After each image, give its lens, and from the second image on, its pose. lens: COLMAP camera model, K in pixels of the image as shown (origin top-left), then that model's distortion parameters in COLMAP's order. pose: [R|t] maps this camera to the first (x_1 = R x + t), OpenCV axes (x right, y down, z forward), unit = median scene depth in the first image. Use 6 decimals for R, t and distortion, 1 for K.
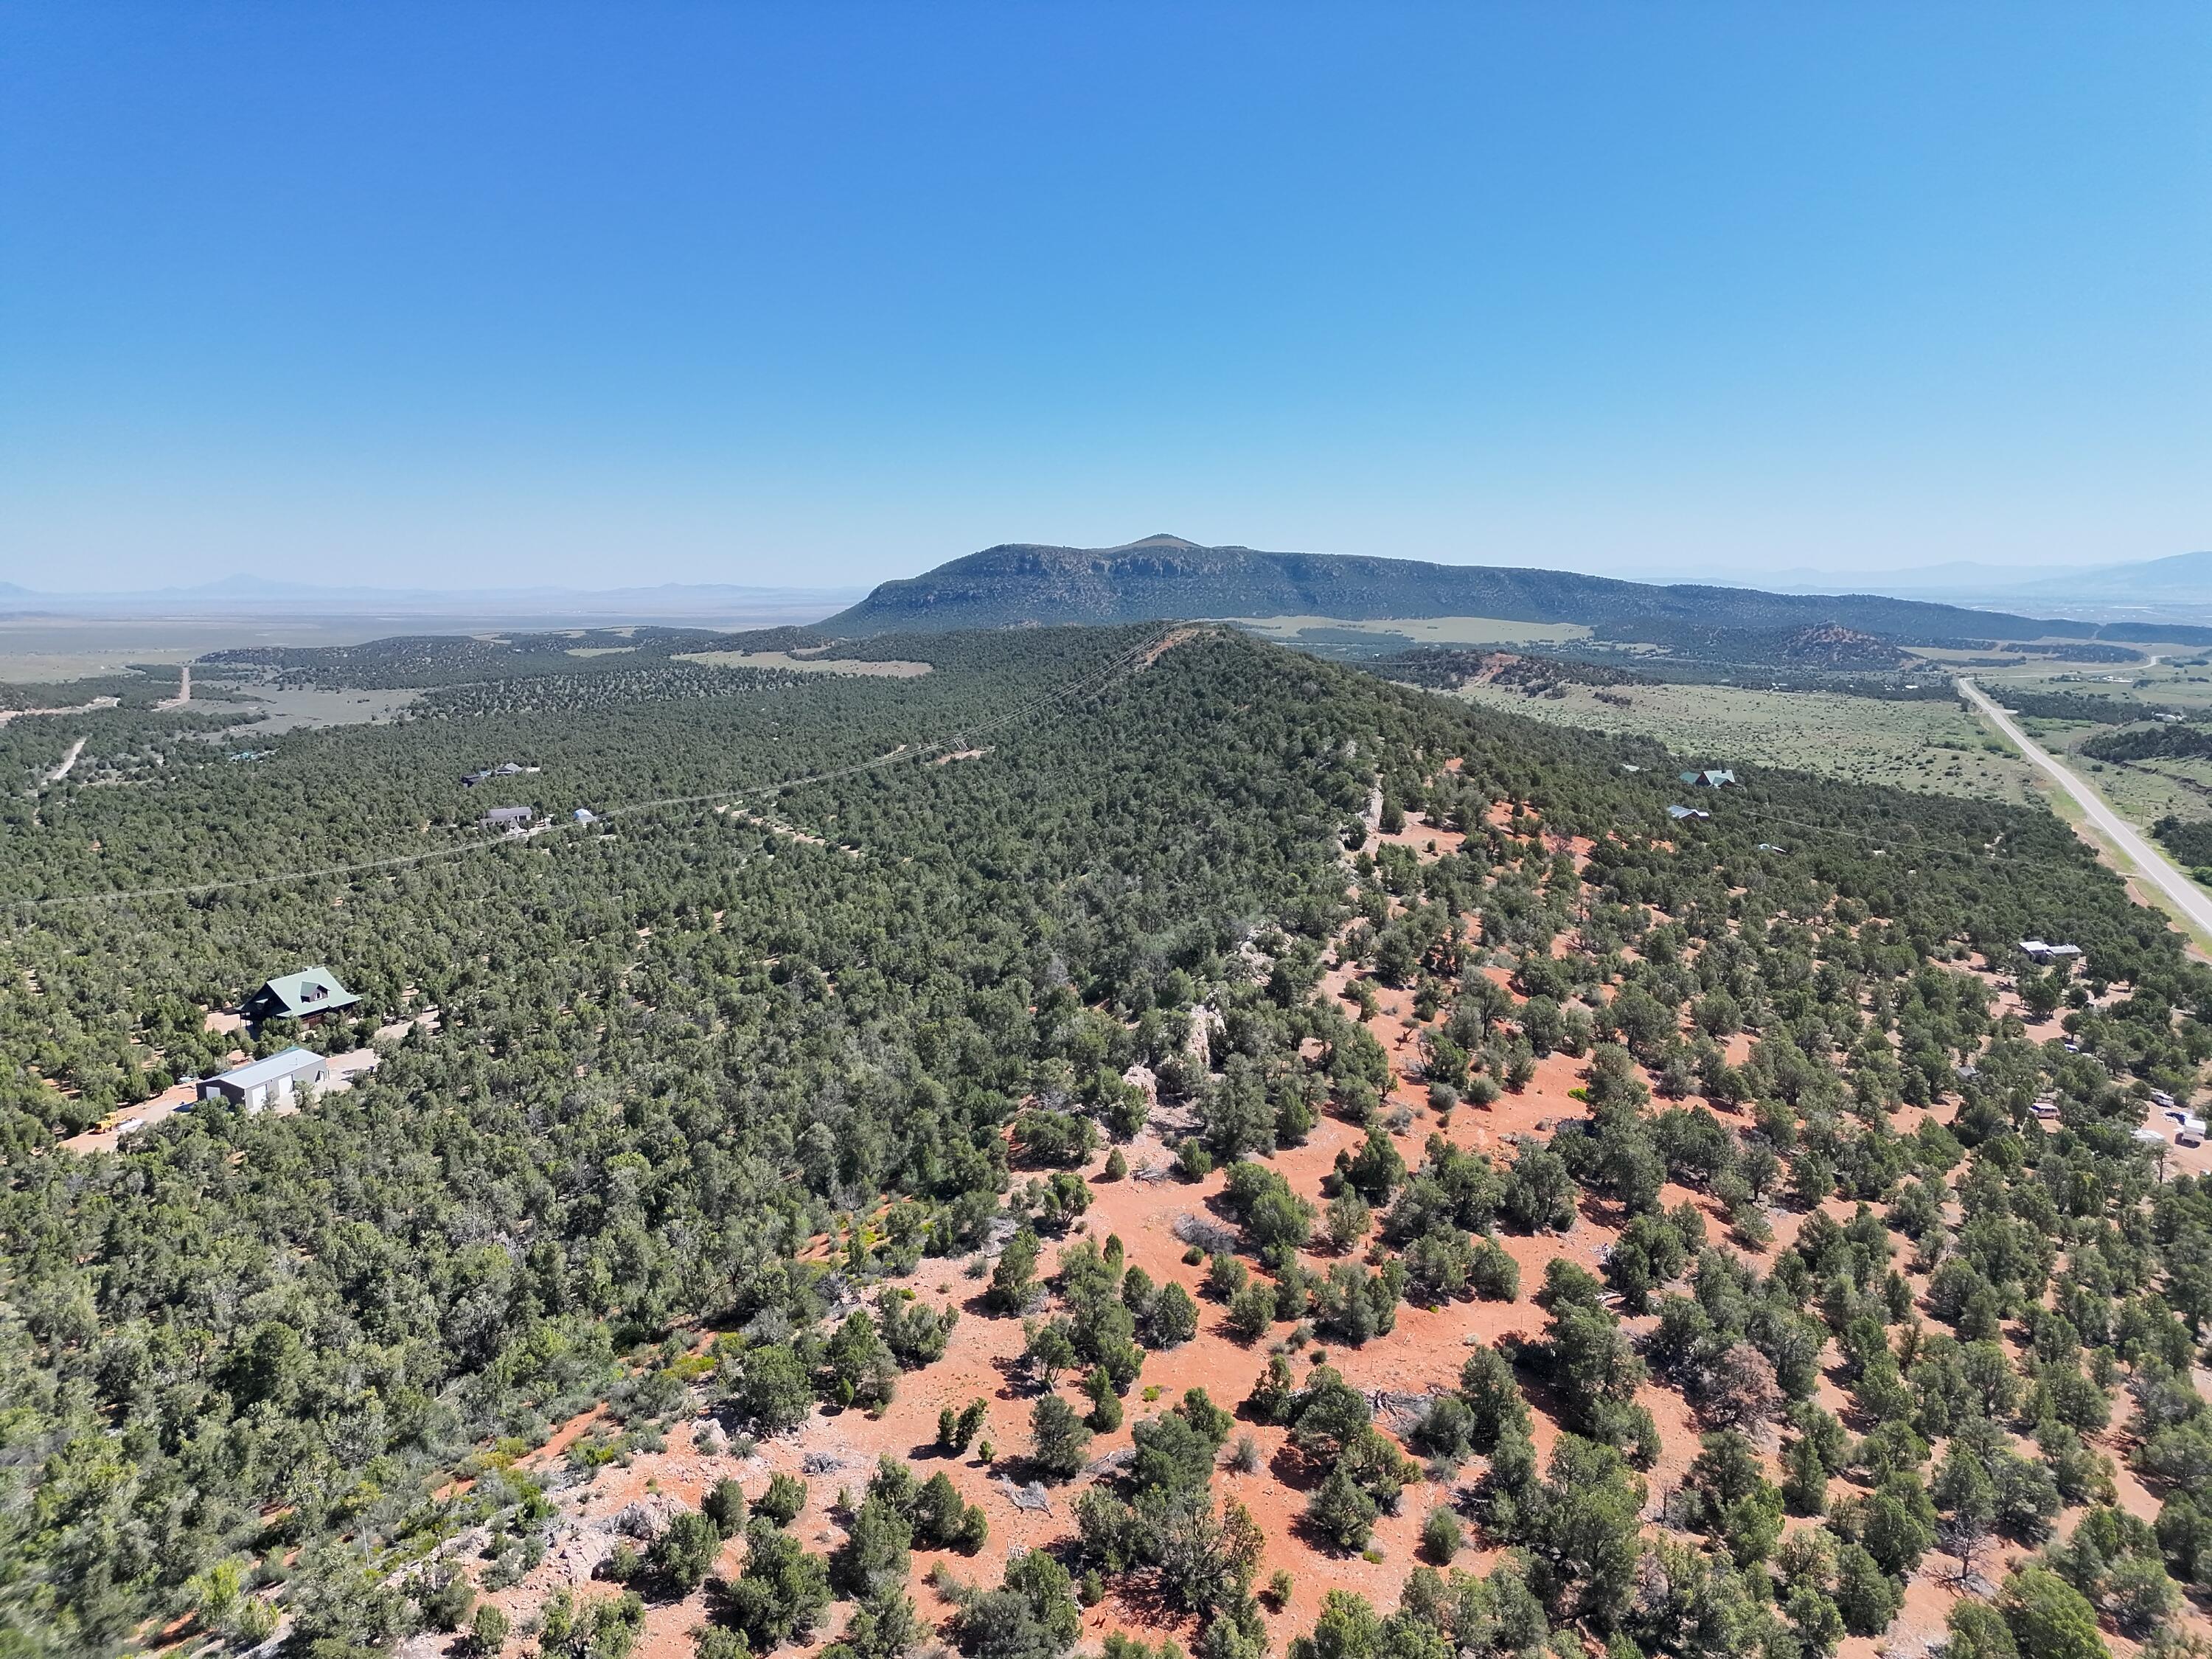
lens RADIAL K [[1552.4, 0, 1106.0], [0, 1552.4, 829.5], [0, 0, 1]] dist [0.073554, -0.068925]
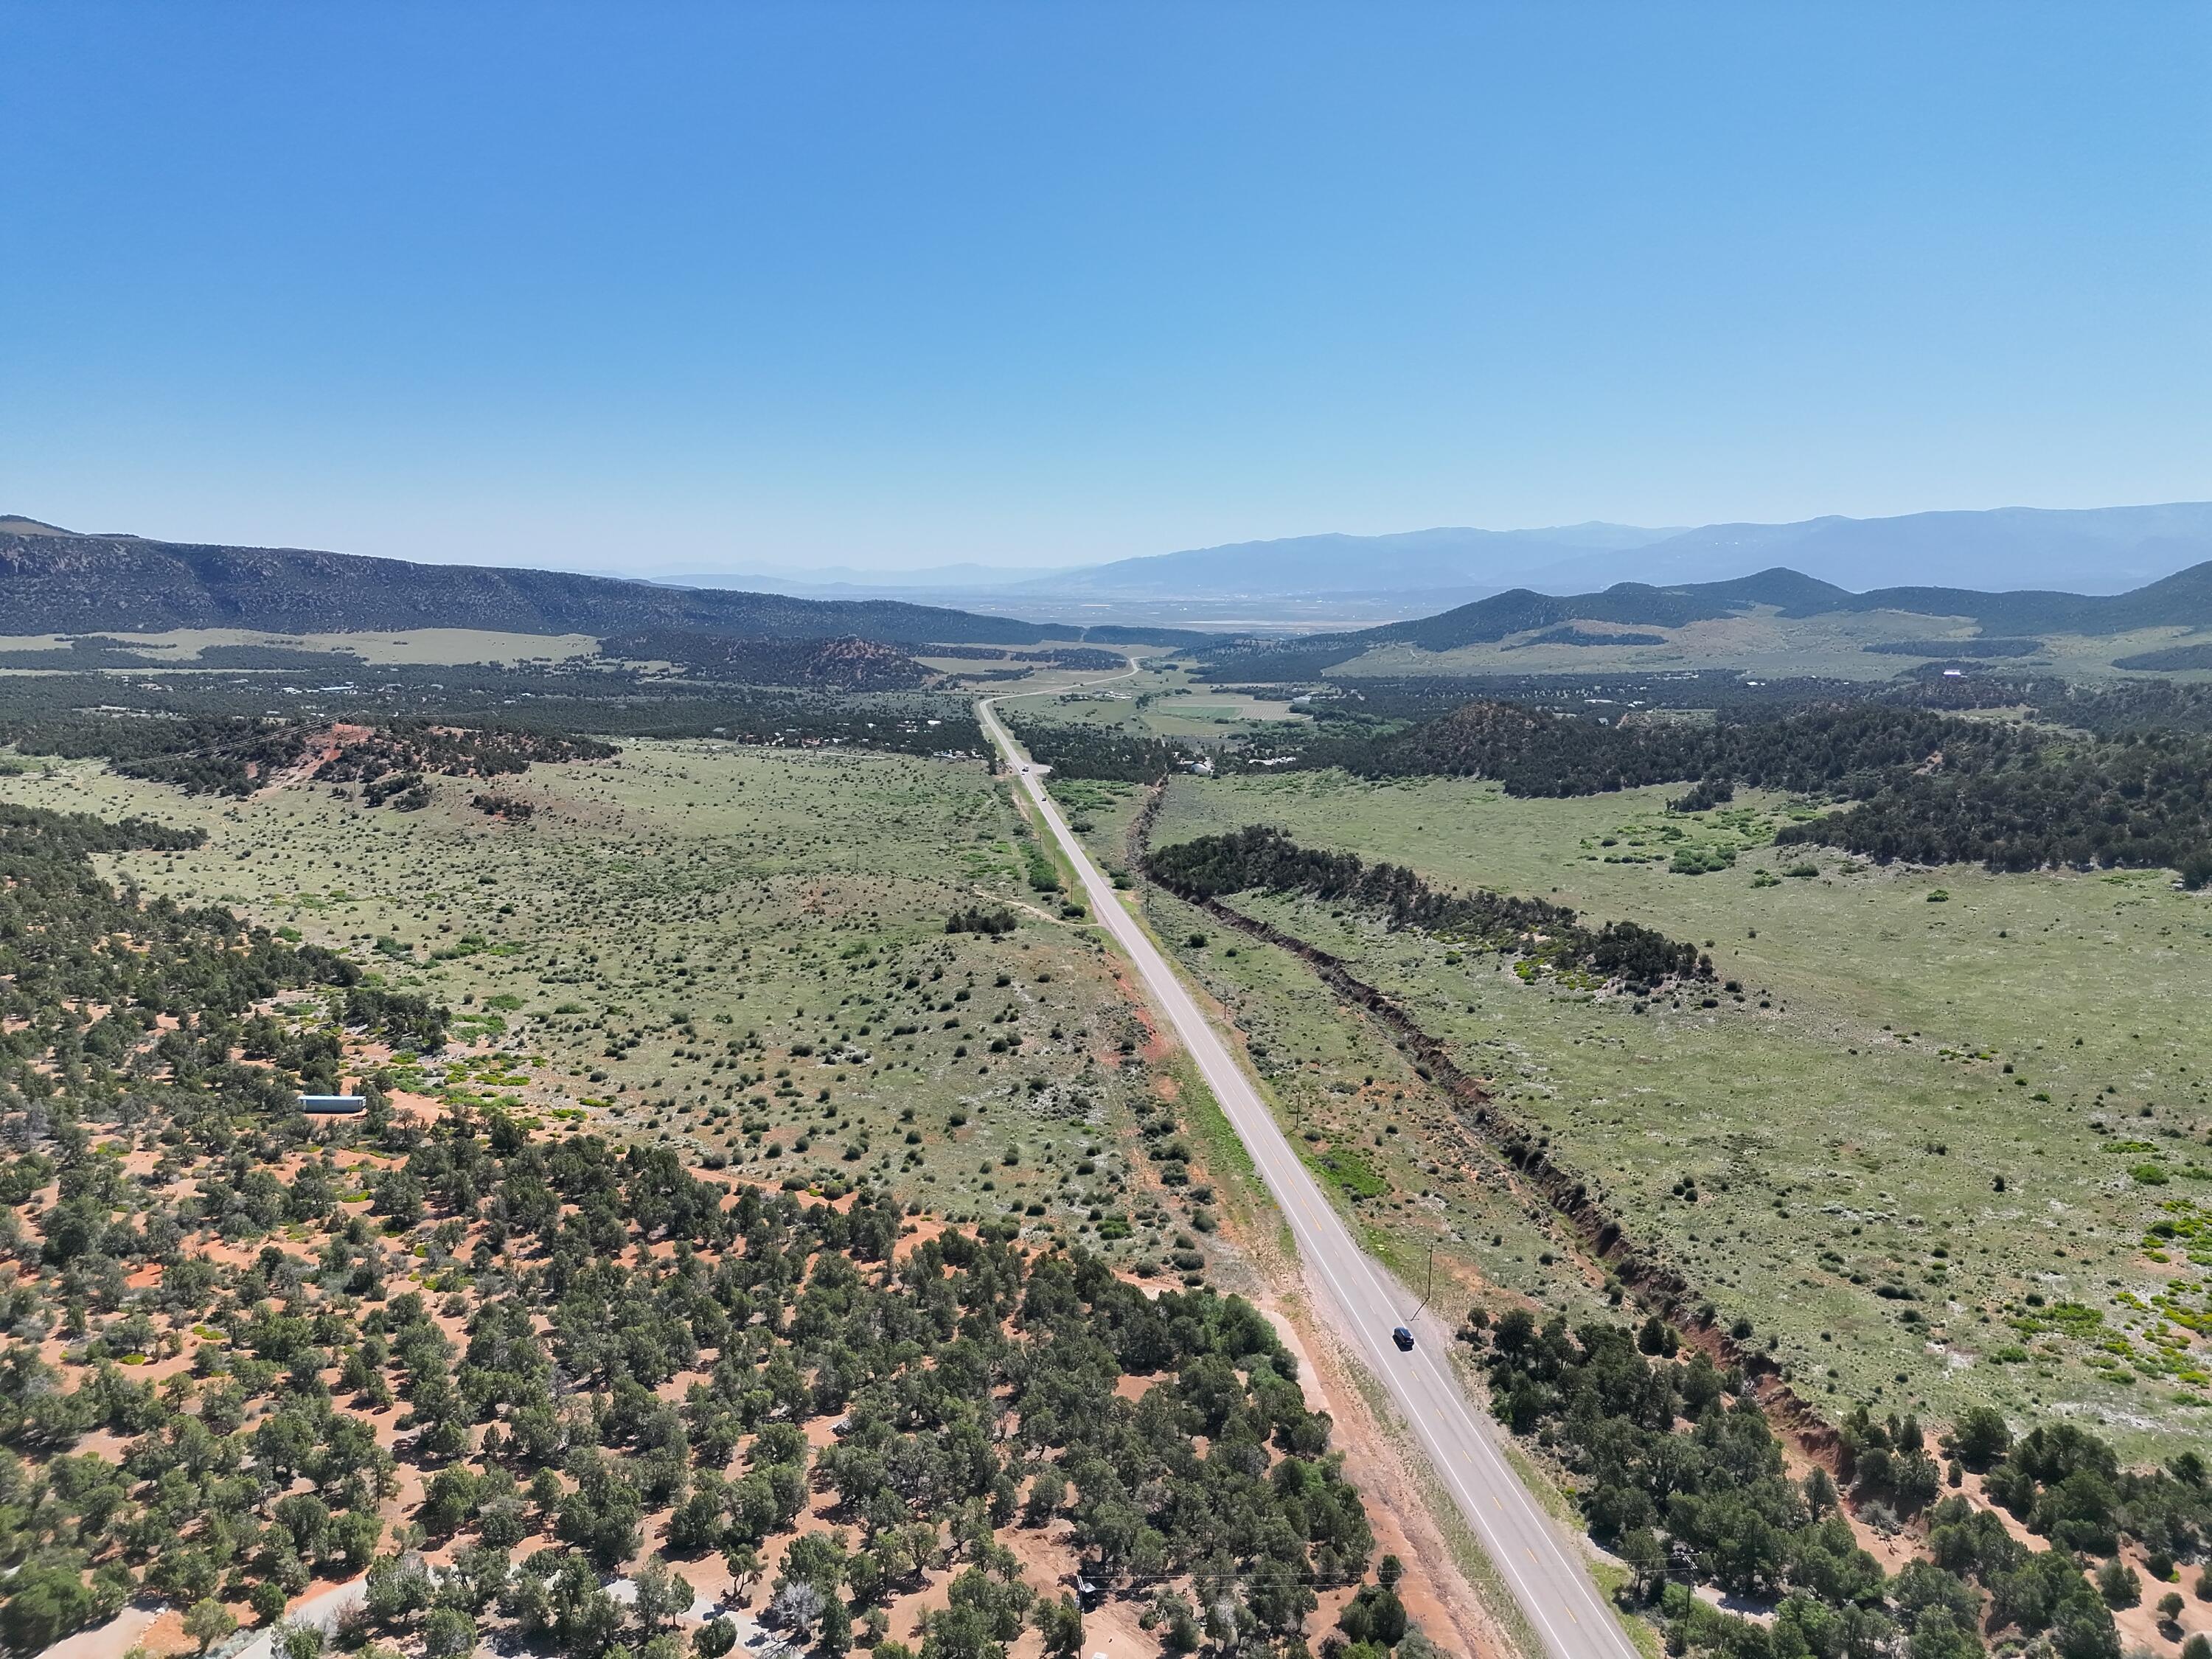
lens RADIAL K [[1552.4, 0, 1106.0], [0, 1552.4, 829.5], [0, 0, 1]] dist [0.073554, -0.068925]
pose [[0.837108, -0.085819, 0.540264, 0.083634], [0.084128, 0.996065, 0.027870, -0.031925], [-0.540529, 0.022121, 0.841034, 0.156213]]
